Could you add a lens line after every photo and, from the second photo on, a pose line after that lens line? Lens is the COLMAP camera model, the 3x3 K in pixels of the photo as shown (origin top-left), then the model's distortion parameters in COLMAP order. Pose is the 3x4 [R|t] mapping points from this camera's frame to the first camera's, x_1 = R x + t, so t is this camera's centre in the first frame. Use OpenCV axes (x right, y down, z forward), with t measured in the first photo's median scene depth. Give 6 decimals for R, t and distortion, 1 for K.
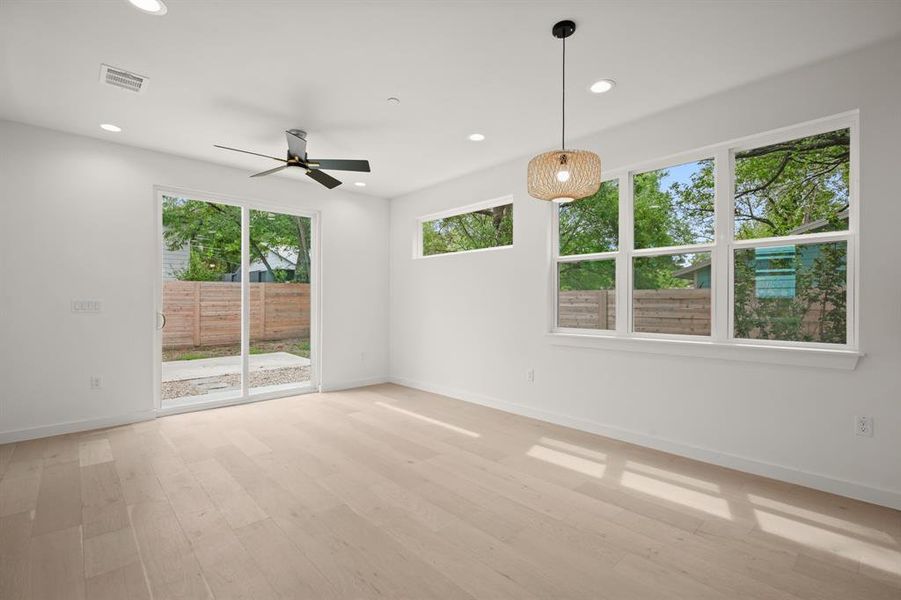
lens RADIAL K [[408.2, 0, 457.9], [0, 408.2, 302.8], [0, 0, 1]] dist [0.000531, -0.000642]
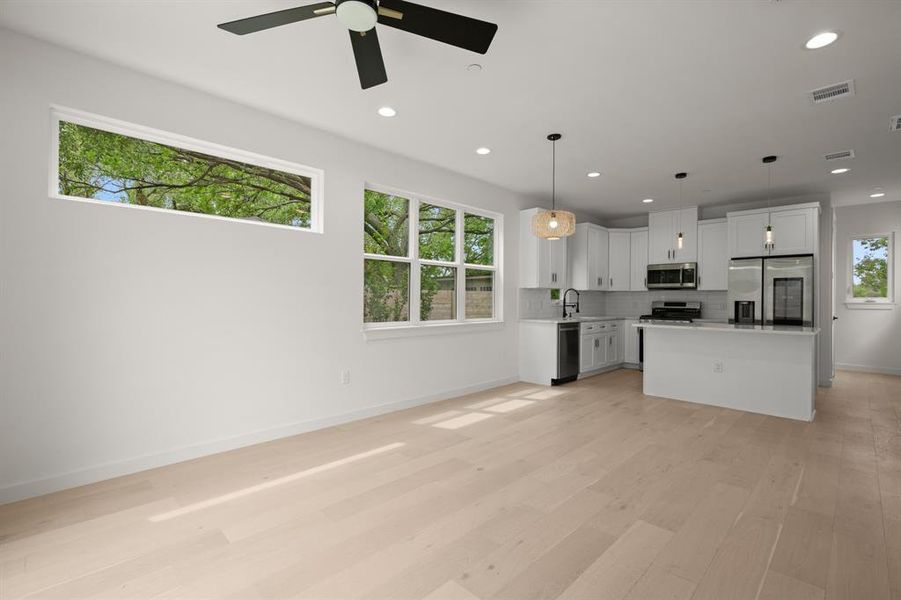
lens RADIAL K [[408.2, 0, 457.9], [0, 408.2, 302.8], [0, 0, 1]] dist [0.000531, -0.000642]
pose [[-0.036846, -0.009314, 0.999278, -0.812491], [-0.005082, 0.999945, 0.009133, -0.000983], [-0.999308, -0.004742, -0.036891, 0.841955]]
